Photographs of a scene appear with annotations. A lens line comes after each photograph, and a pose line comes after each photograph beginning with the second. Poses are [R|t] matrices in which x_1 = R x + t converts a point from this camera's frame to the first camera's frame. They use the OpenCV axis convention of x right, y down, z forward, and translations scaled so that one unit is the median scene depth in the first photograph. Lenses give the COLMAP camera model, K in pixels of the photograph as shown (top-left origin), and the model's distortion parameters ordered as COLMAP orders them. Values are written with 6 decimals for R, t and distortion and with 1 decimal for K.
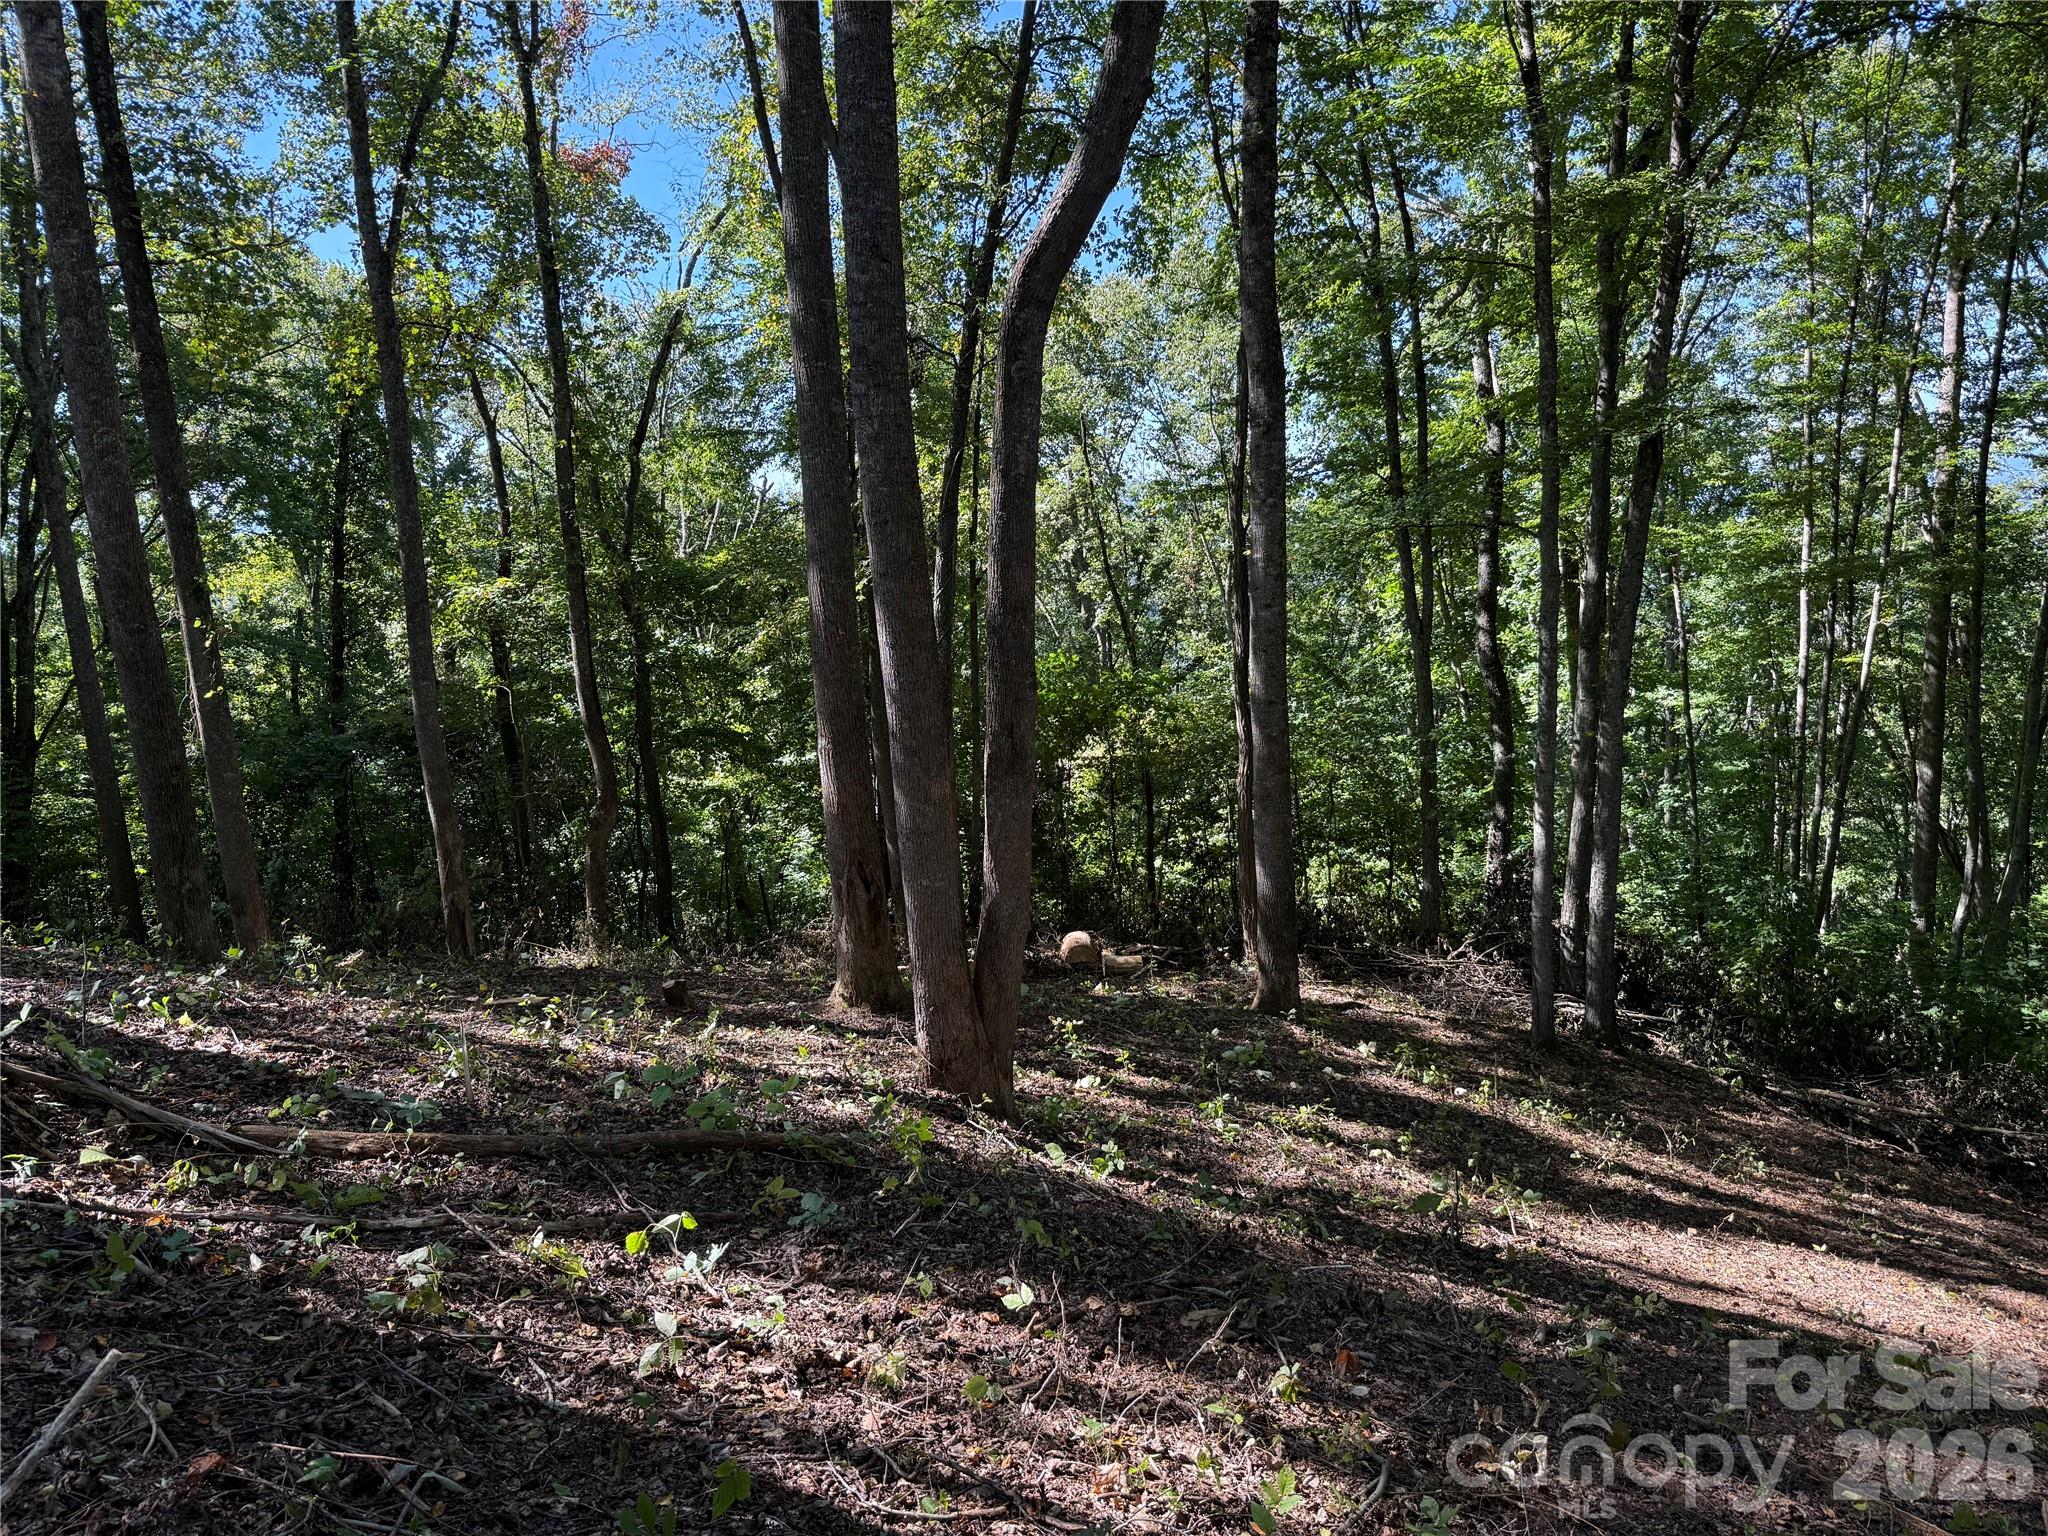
lens RADIAL K [[1439.4, 0, 1024.0], [0, 1439.4, 768.0], [0, 0, 1]] dist [0.098488, -0.138568]
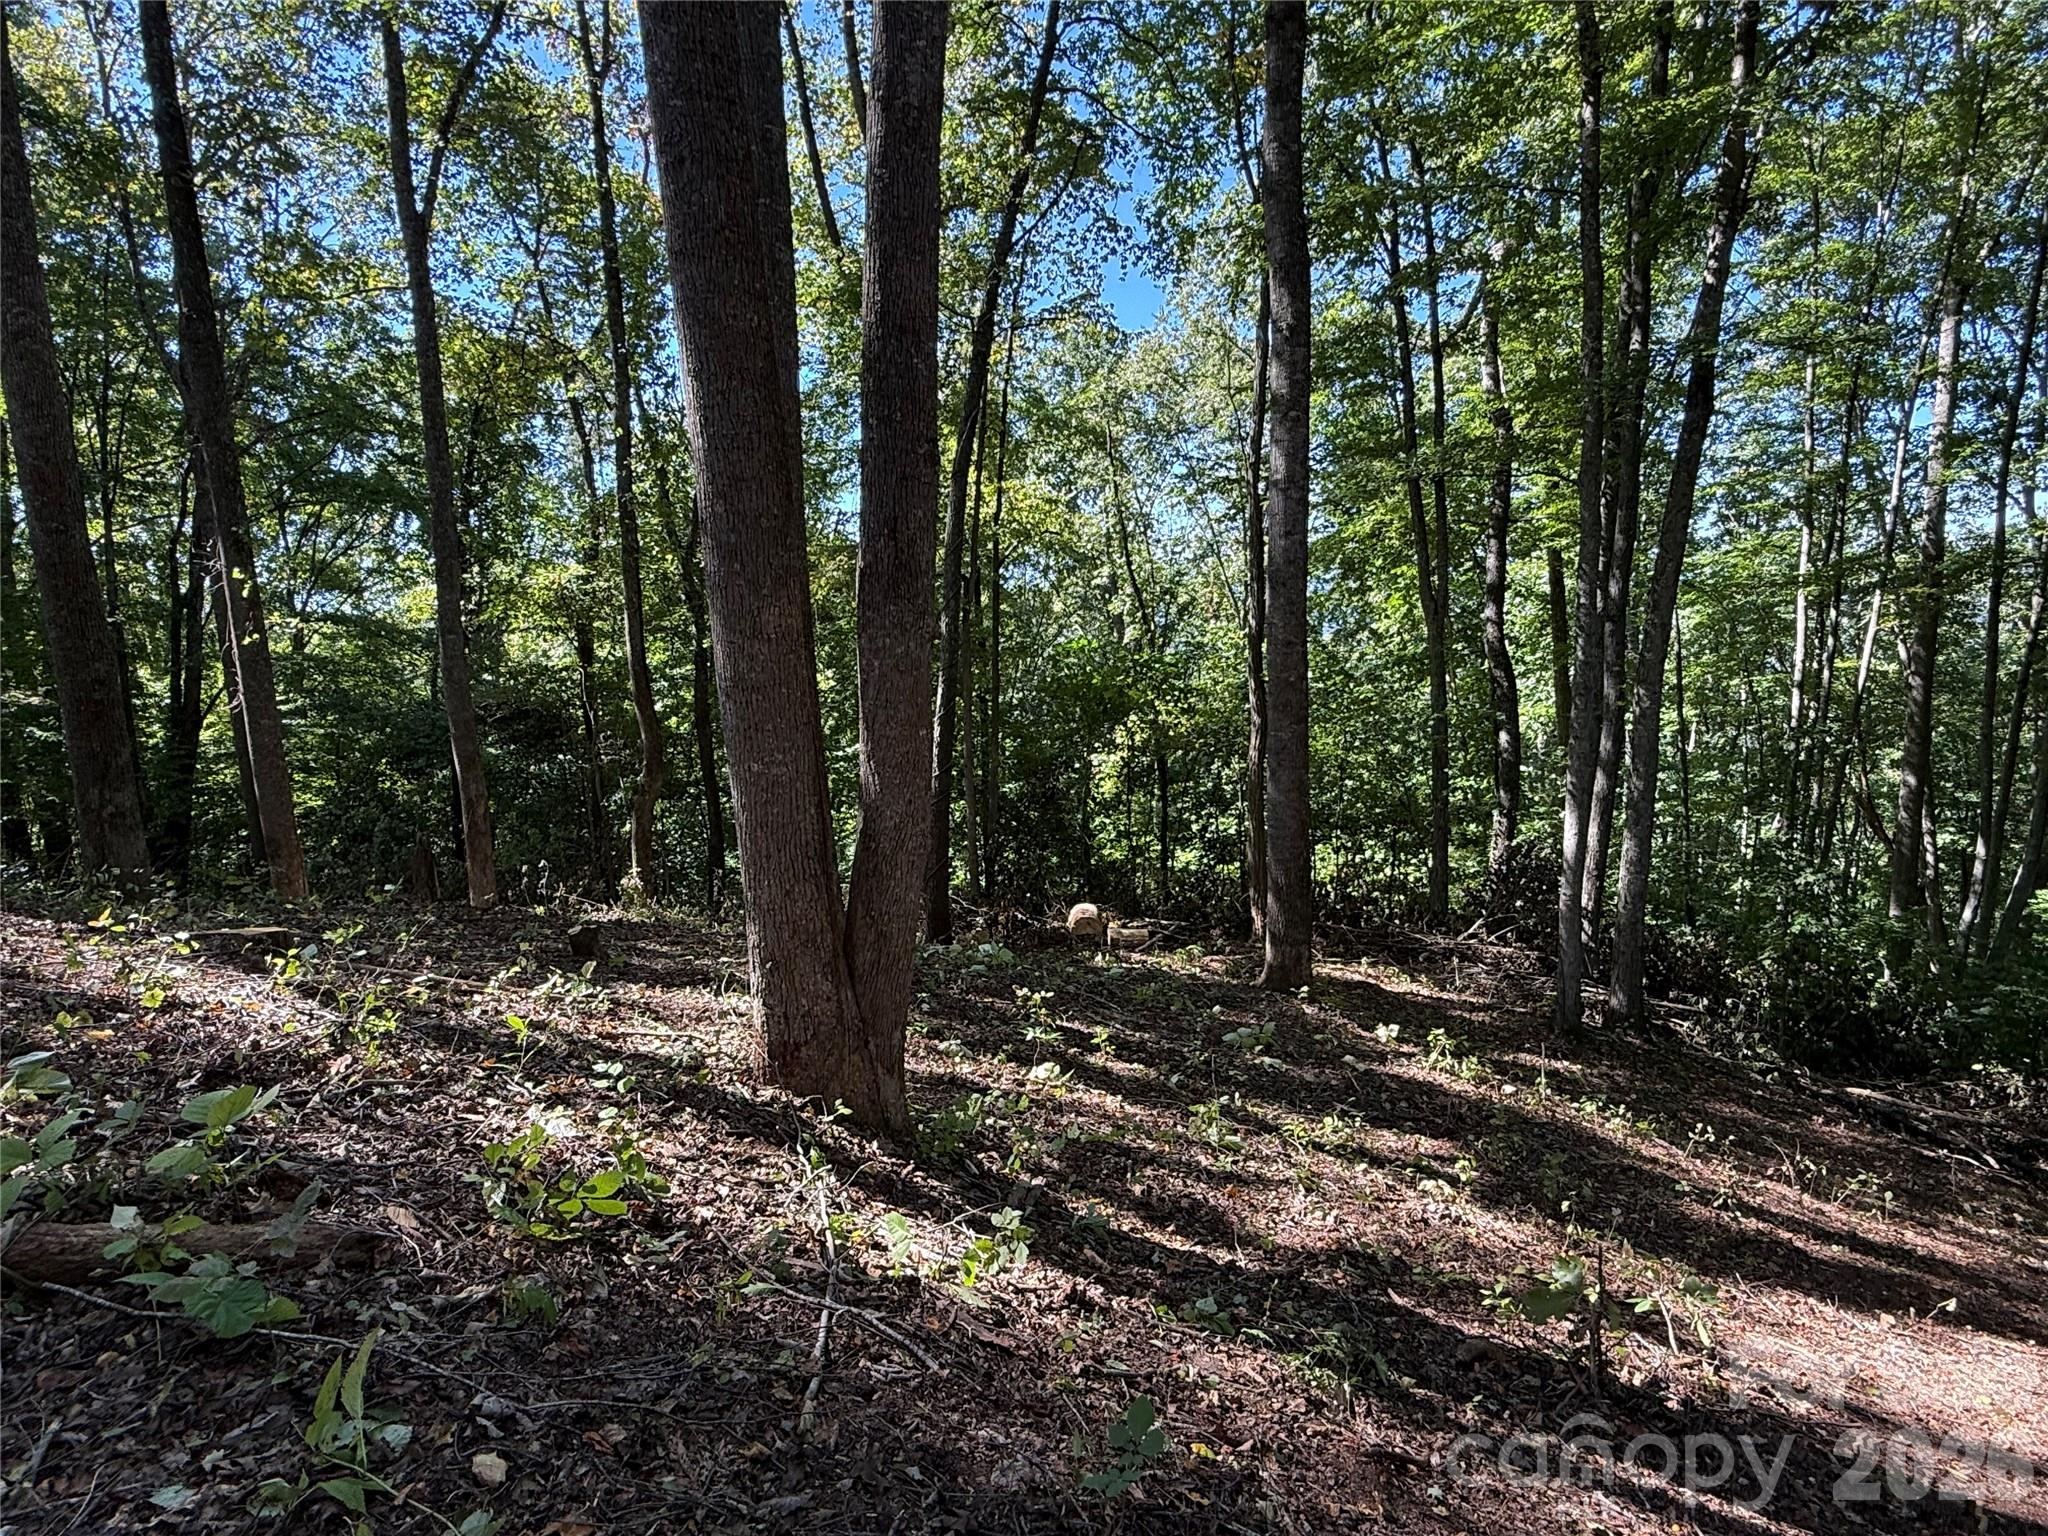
lens RADIAL K [[1121.7, 0, 1024.0], [0, 1121.7, 768.0], [0, 0, 1]] dist [0.001950, 0.000744]
pose [[0.998385, 0.025002, -0.051008, 0.032250], [-0.026167, 0.999409, -0.022295, 0.037779], [0.050420, 0.023594, 0.998449, 0.216049]]
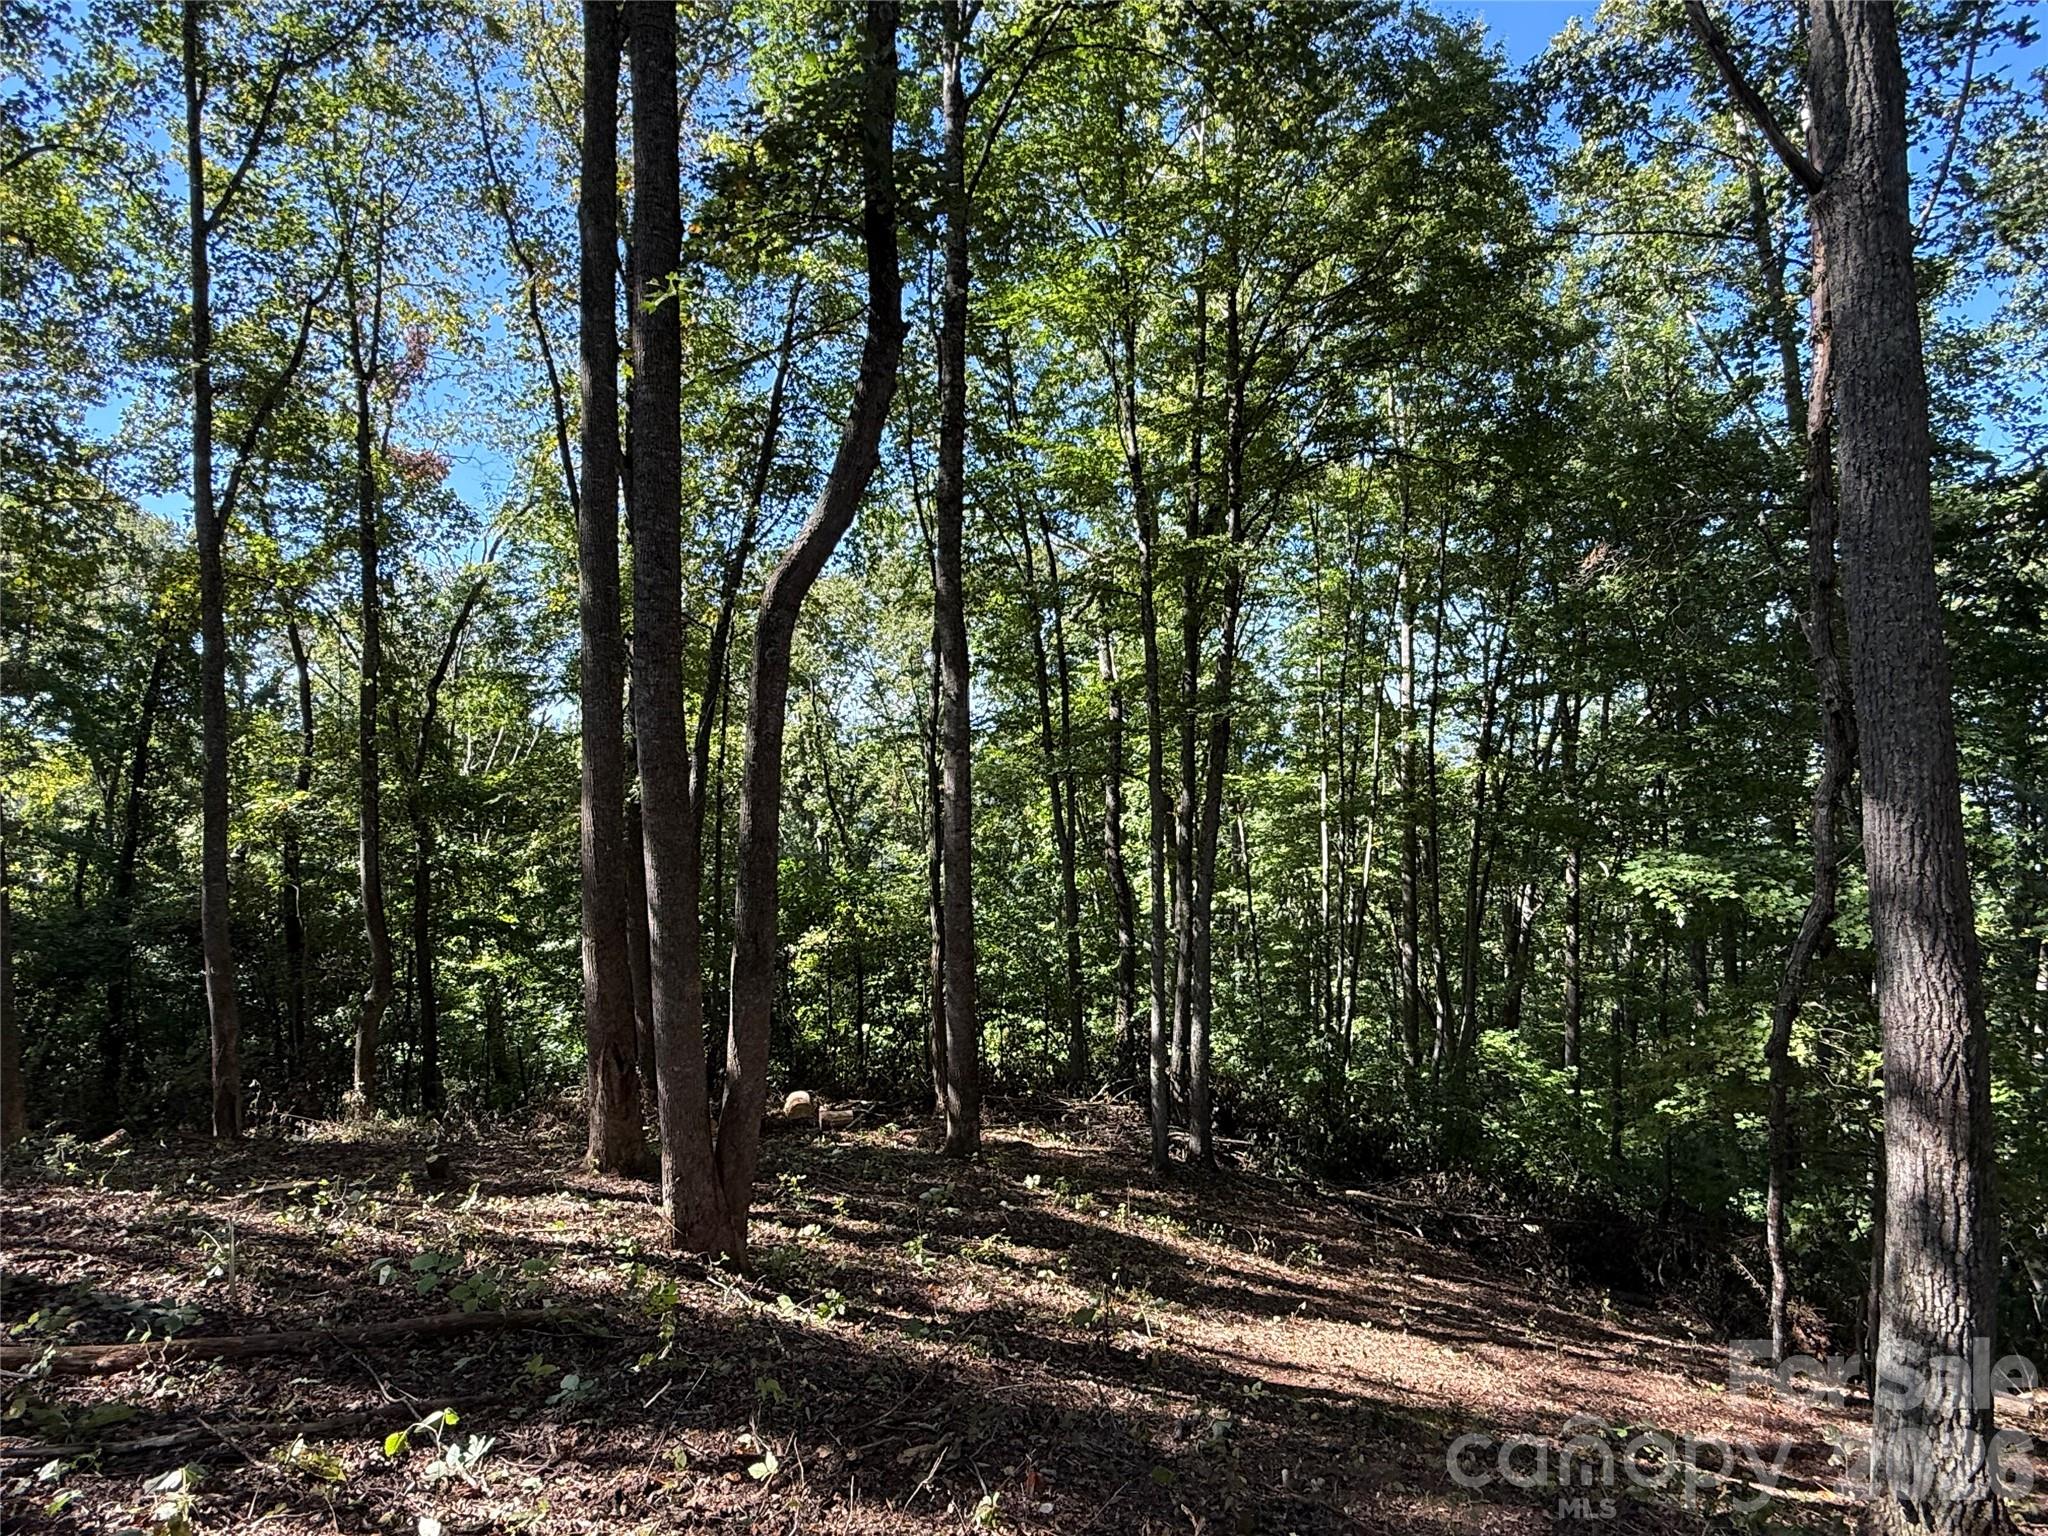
lens RADIAL K [[1132.0, 0, 1020.6], [0, 1132.0, 759.3], [0, 0, 1]] dist [-0.008177, 0.012922]
pose [[0.973725, 0.029482, 0.225811, -0.004584], [0.007365, 0.986988, -0.160623, -0.008041], [-0.227609, 0.158065, 0.960838, 0.001145]]
